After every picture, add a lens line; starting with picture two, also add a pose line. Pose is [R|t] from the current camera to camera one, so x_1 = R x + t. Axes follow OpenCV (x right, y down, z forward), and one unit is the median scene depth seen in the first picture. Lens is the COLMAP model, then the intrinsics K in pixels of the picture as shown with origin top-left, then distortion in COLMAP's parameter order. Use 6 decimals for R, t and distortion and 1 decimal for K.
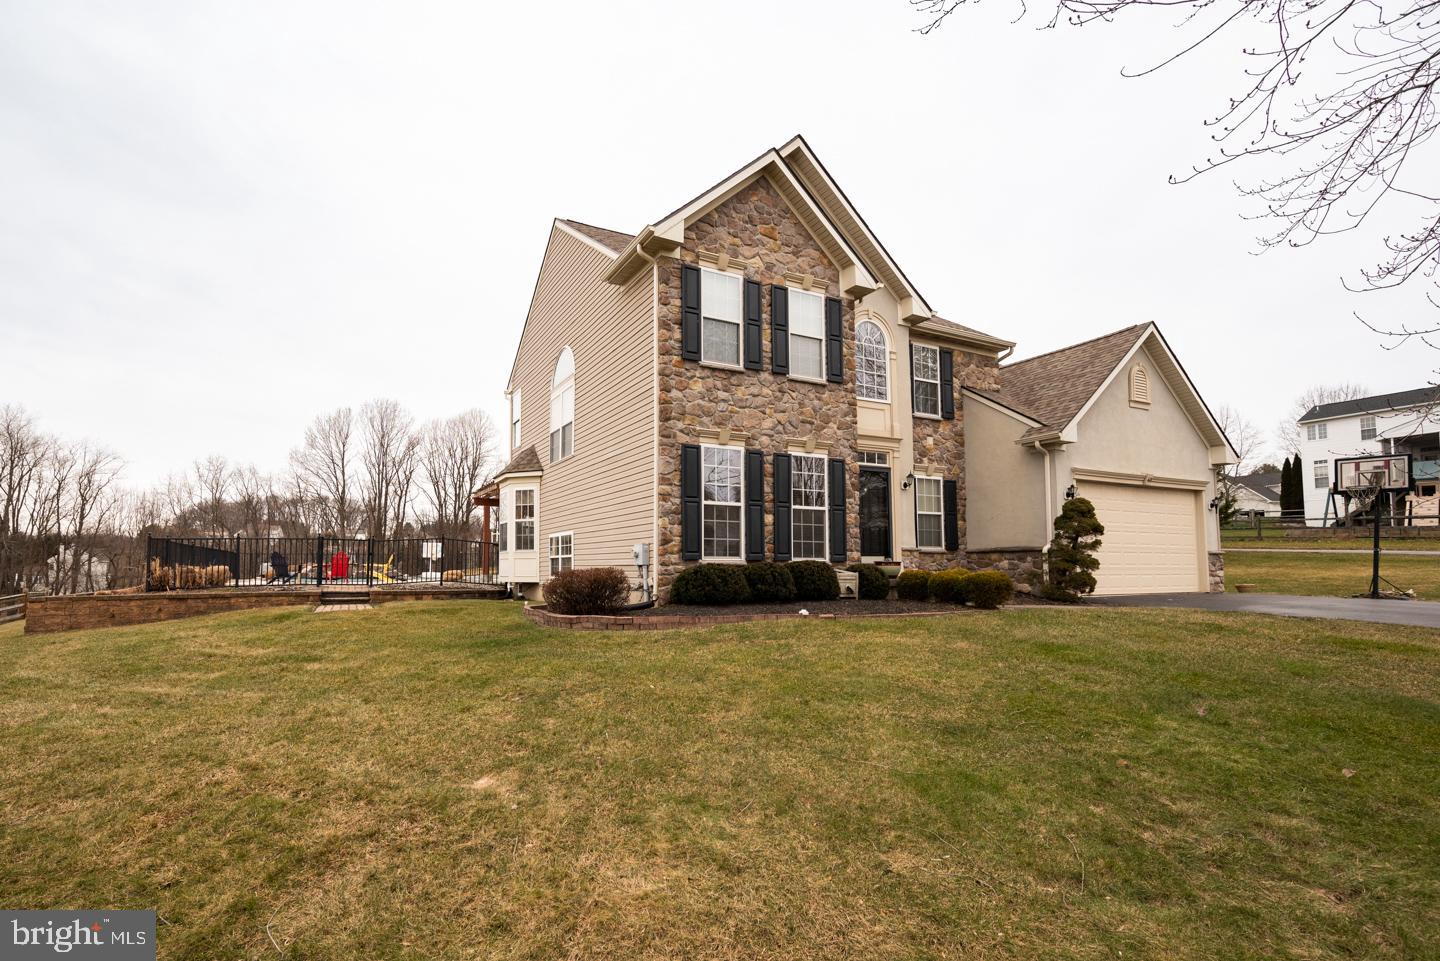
lens RADIAL K [[641.9, 0, 619.5], [0, 641.9, 545.8], [0, 0, 1]] dist [-0.001539, -0.000043]
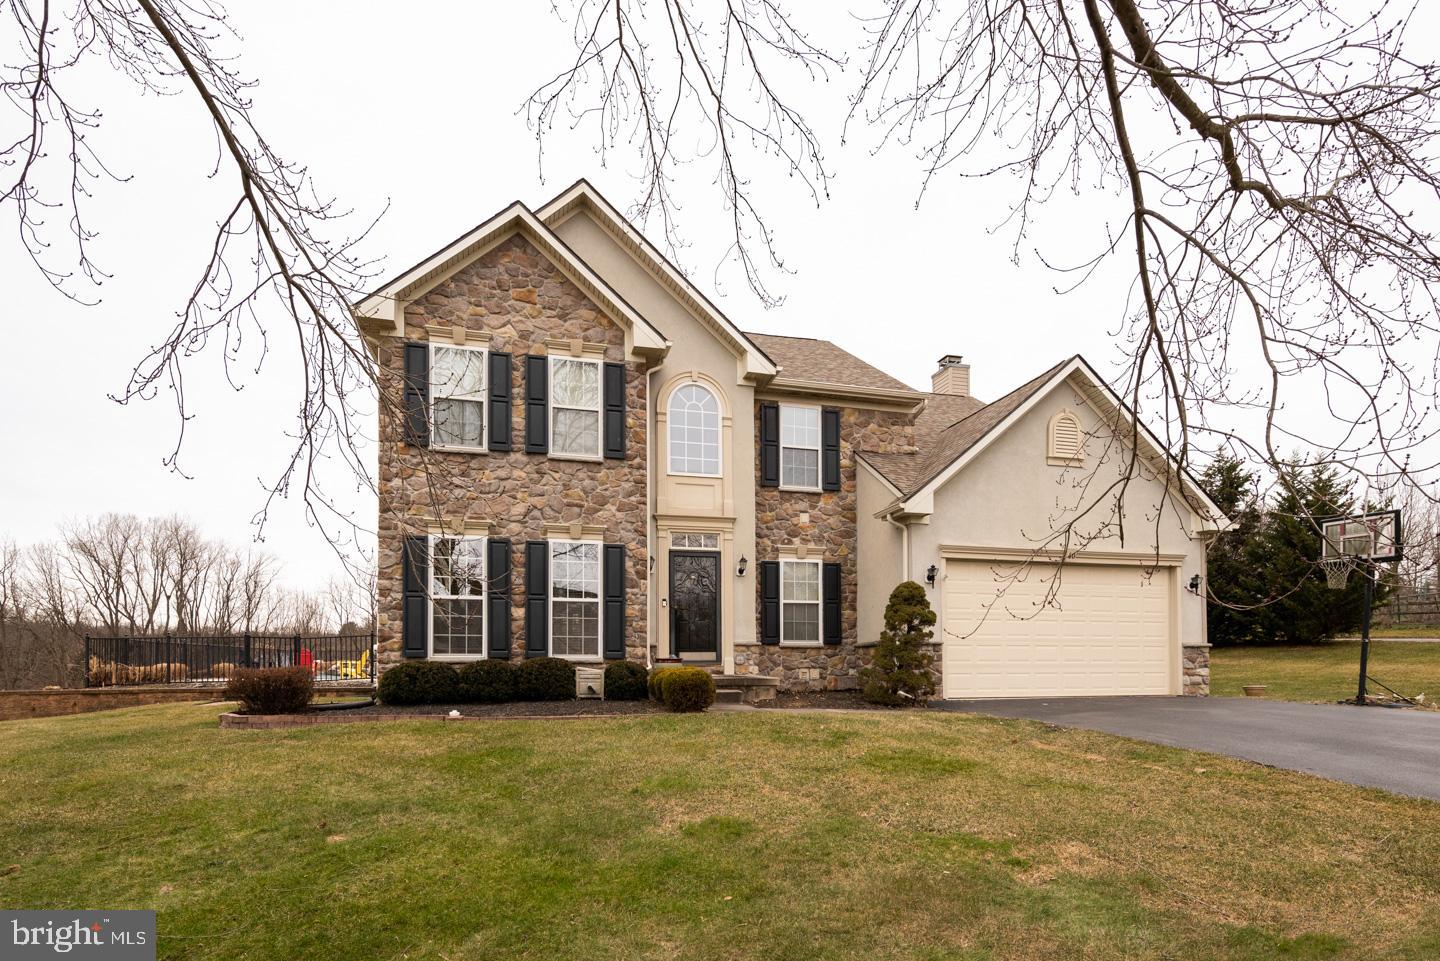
lens RADIAL K [[696.7, 0, 689.9], [0, 696.7, 669.0], [0, 0, 1]] dist [0.001391, -0.000223]
pose [[0.981078, 0.000455, -0.193614, 0.633663], [0.007652, 0.999125, 0.041120, -0.000316], [0.193463, -0.041823, 0.980216, 0.054592]]
